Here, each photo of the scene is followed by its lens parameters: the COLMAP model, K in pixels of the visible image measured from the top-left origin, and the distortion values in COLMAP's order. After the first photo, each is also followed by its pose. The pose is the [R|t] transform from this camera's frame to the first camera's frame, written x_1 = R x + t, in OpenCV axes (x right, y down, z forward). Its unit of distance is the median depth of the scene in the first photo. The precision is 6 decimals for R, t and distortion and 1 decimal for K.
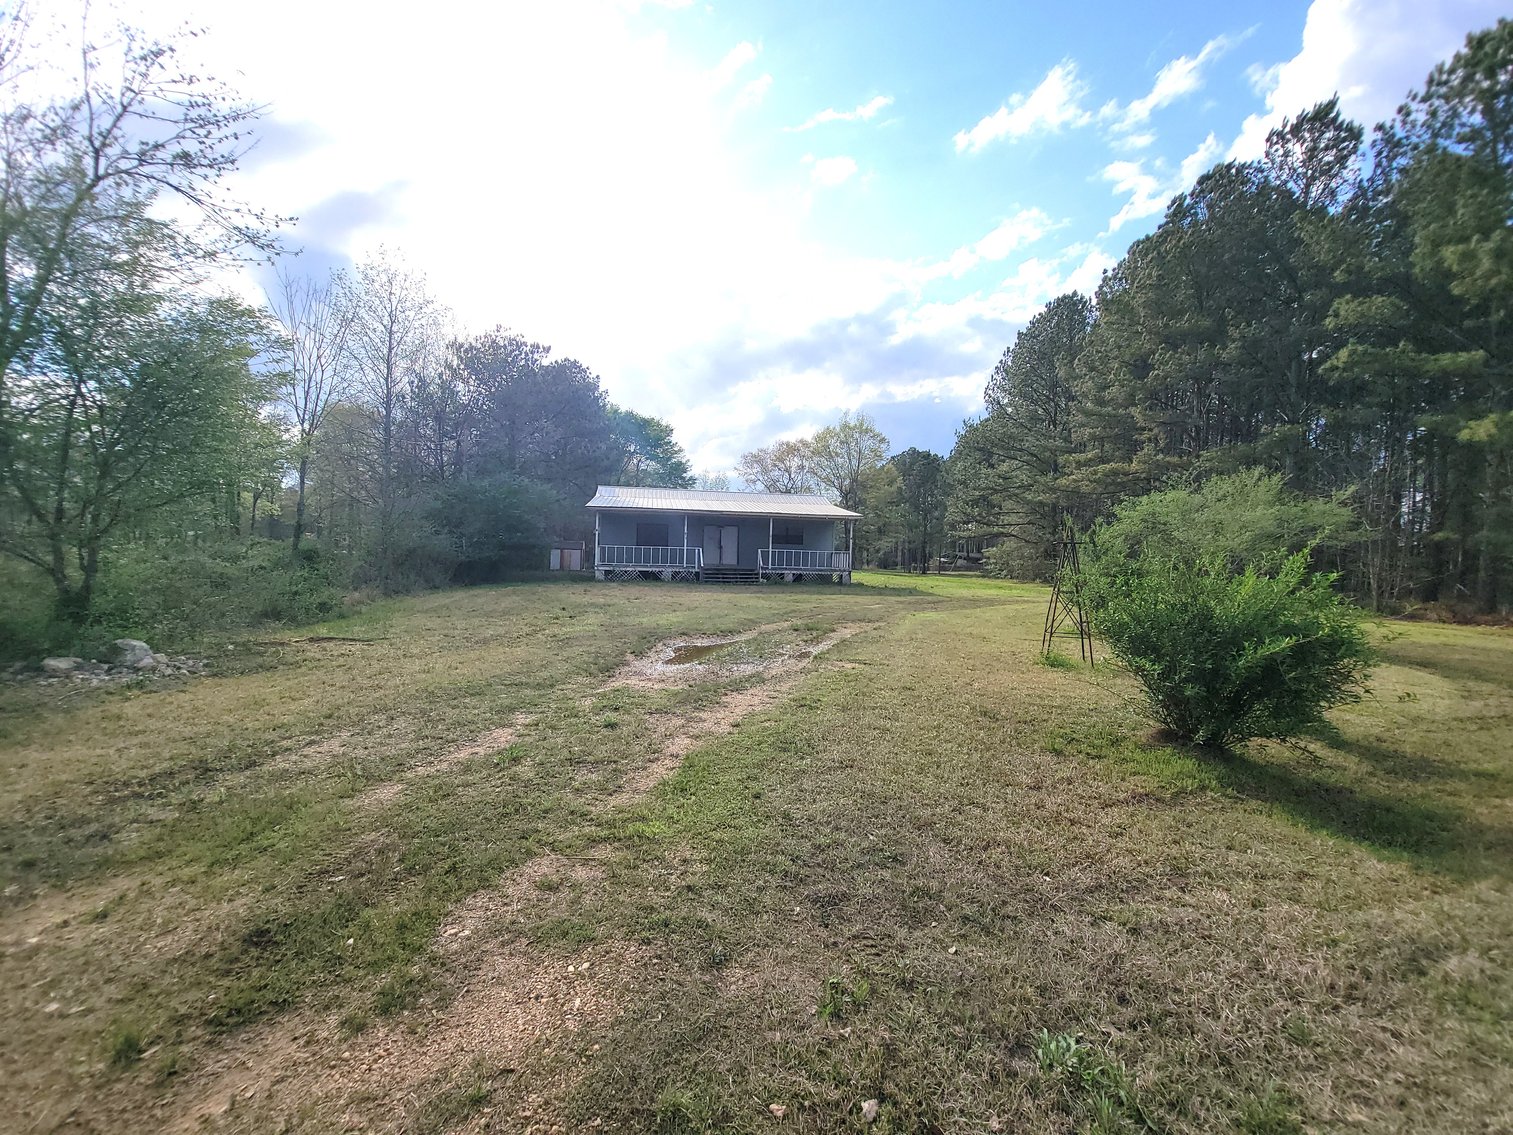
lens RADIAL K [[611.0, 0, 764.4], [0, 611.0, 572.9], [0, 0, 1]] dist [-0.001683, -0.002669]
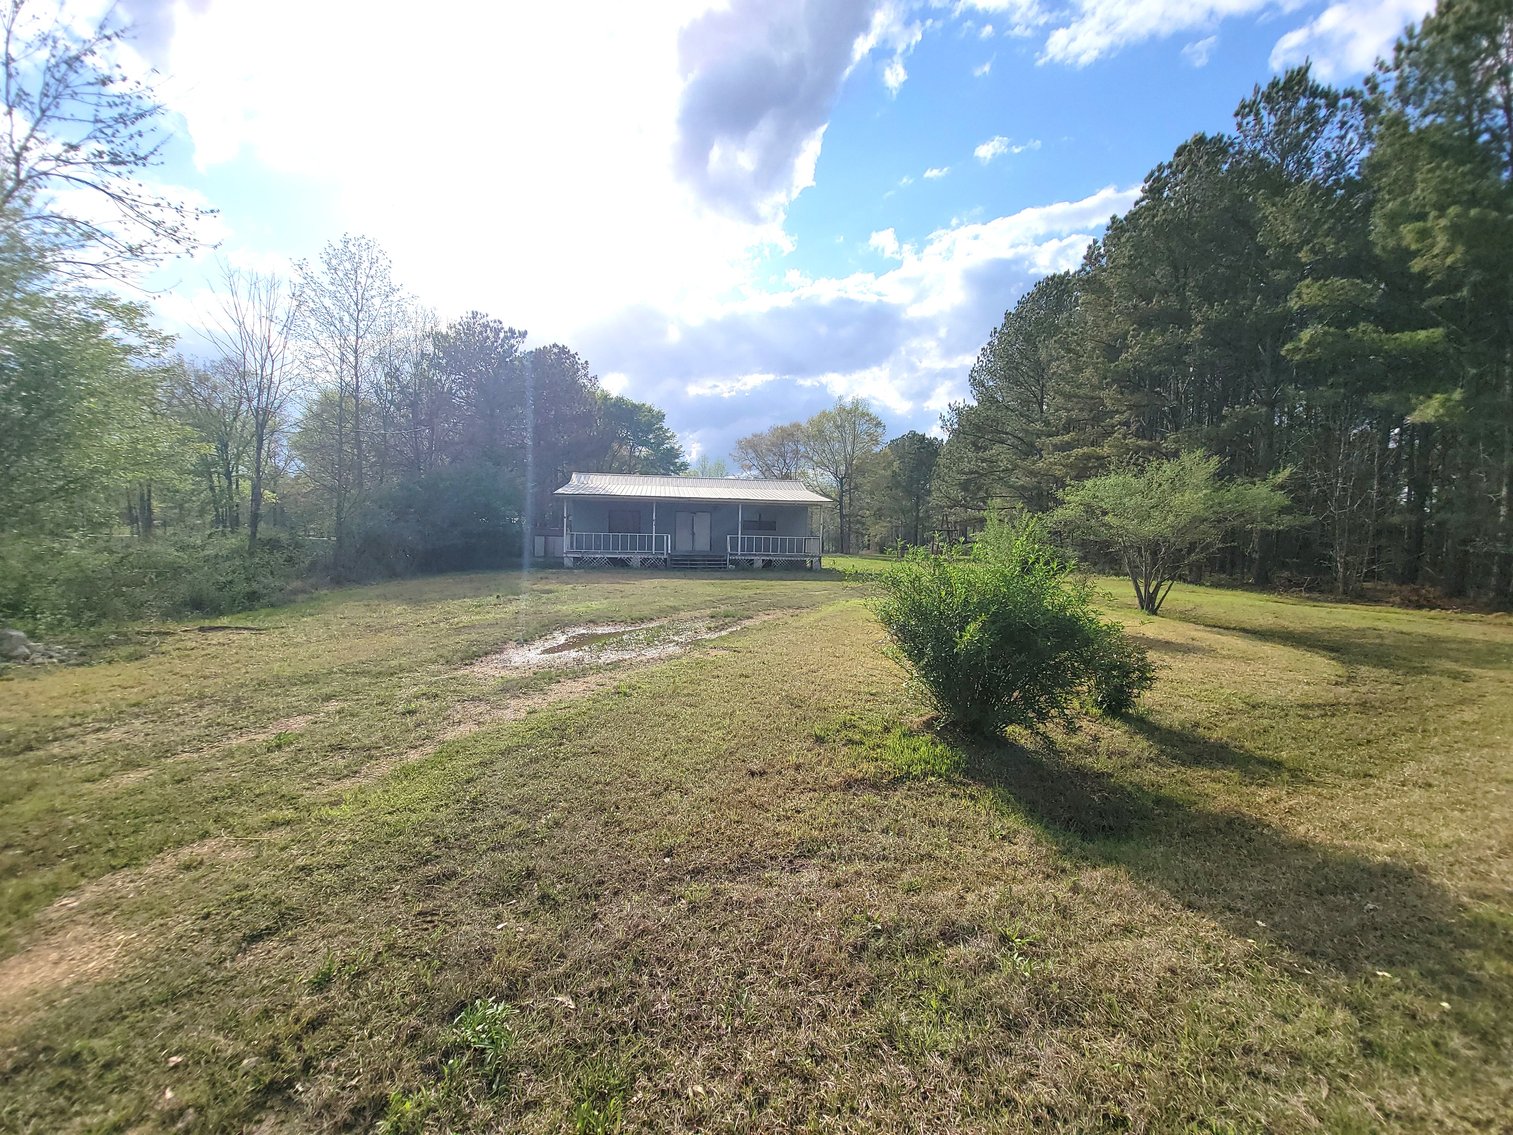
lens RADIAL K [[611.0, 0, 764.7], [0, 611.0, 574.8], [0, 0, 1]] dist [-0.001683, -0.002669]
pose [[0.999878, -0.004675, -0.014922, 0.068588], [0.005083, 0.999612, 0.027386, -0.001614], [0.014788, -0.027459, 0.999514, -0.002844]]
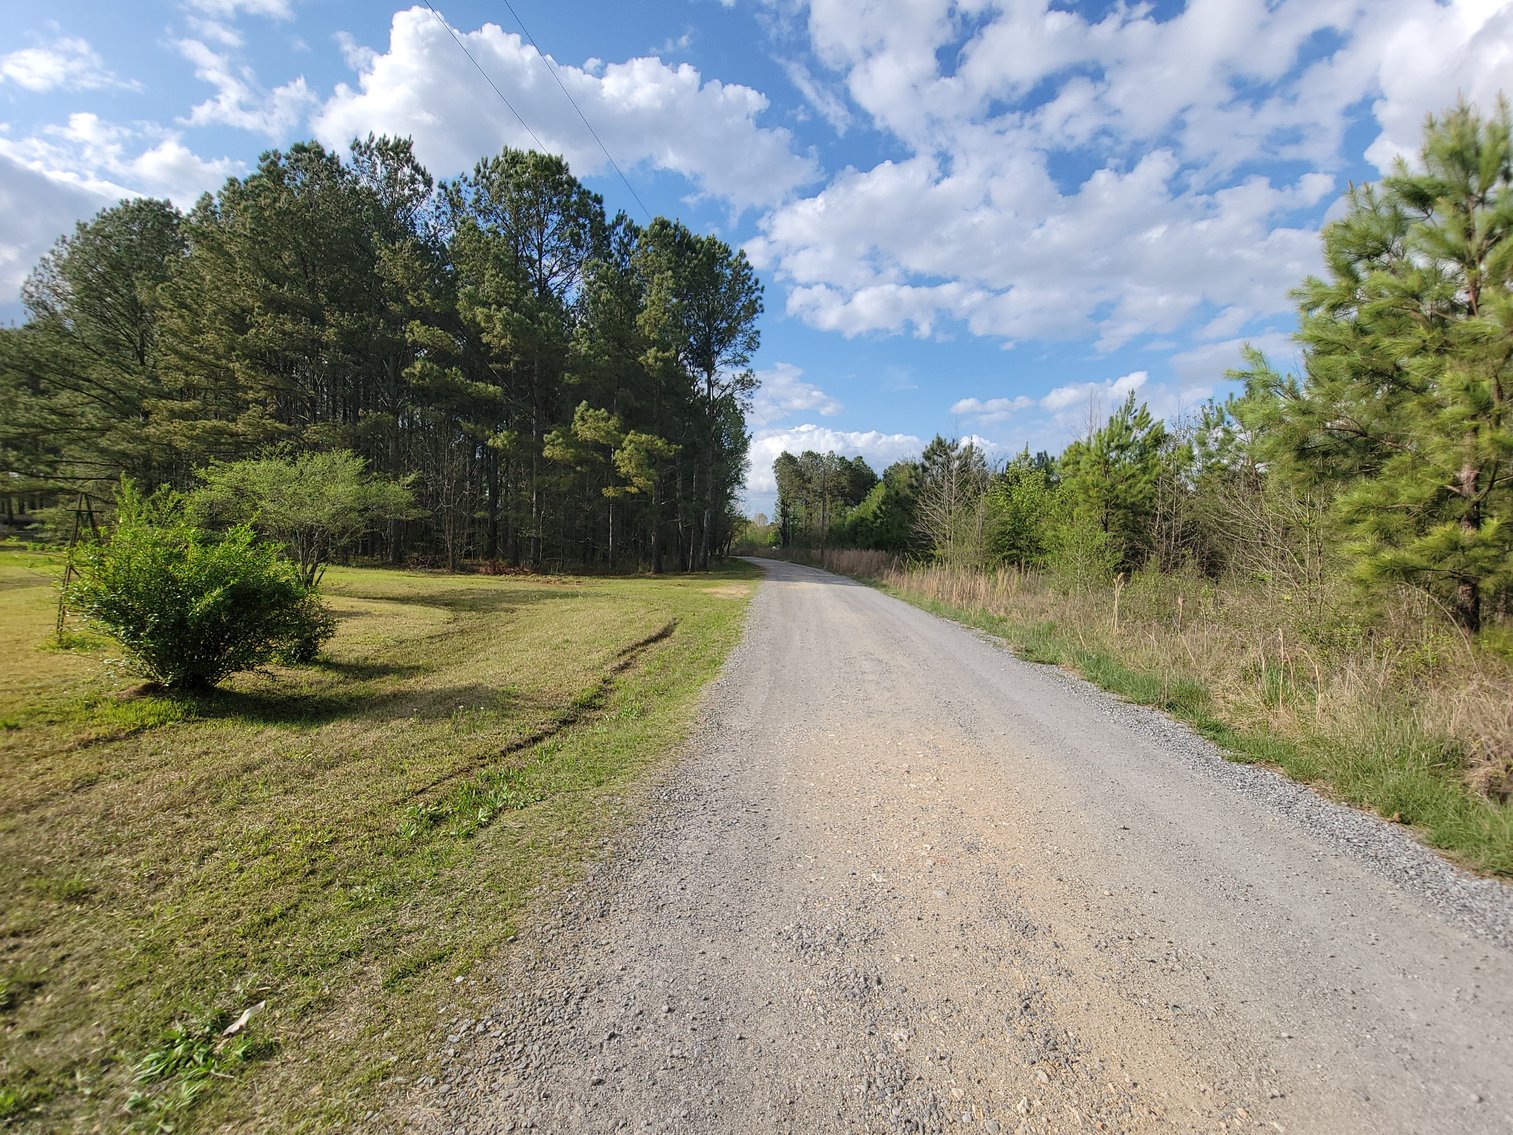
lens RADIAL K [[611.0, 0, 756.6], [0, 611.0, 576.8], [0, 0, 1]] dist [-0.001683, -0.002669]
pose [[0.359073, -0.063052, 0.931177, 0.004142], [0.007376, 0.997876, 0.064724, -0.000698], [-0.933281, -0.016372, 0.358775, -0.080041]]
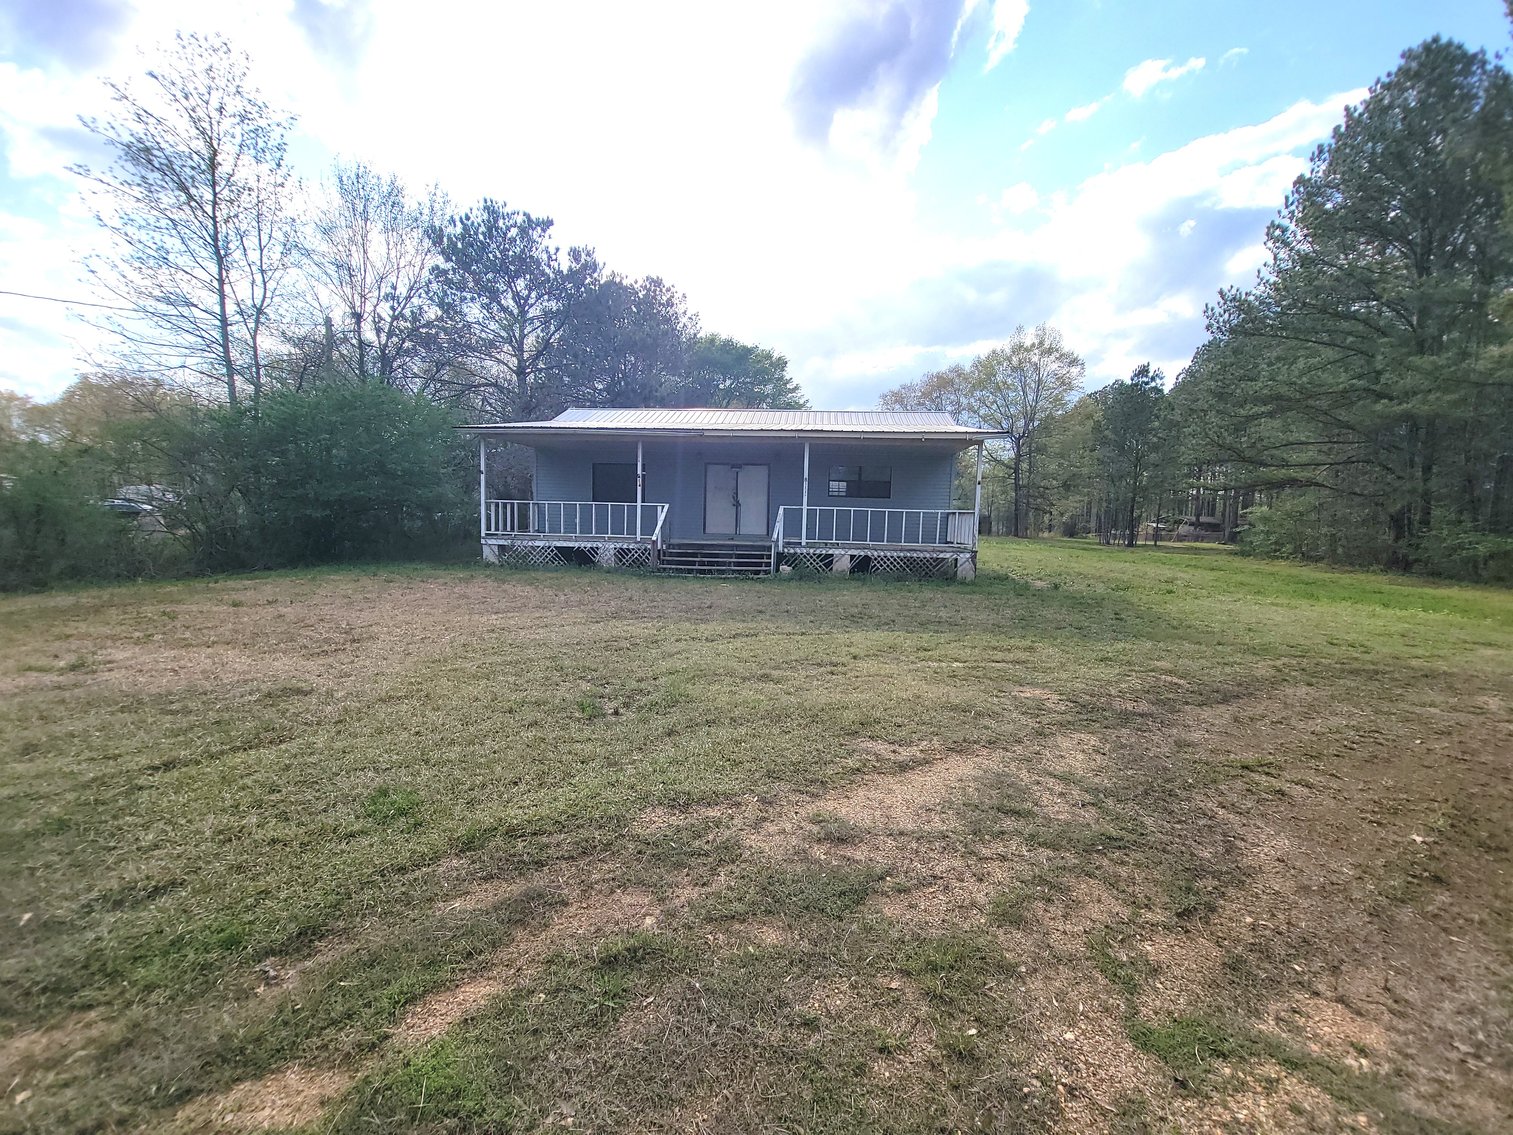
lens RADIAL K [[611.0, 0, 764.6], [0, 611.0, 566.8], [0, 0, 1]] dist [-0.001683, -0.002669]
pose [[0.962239, 0.021630, -0.271344, 0.119215], [-0.008296, 0.998705, 0.050190, -0.014778], [0.272079, -0.046043, 0.961173, 0.533124]]
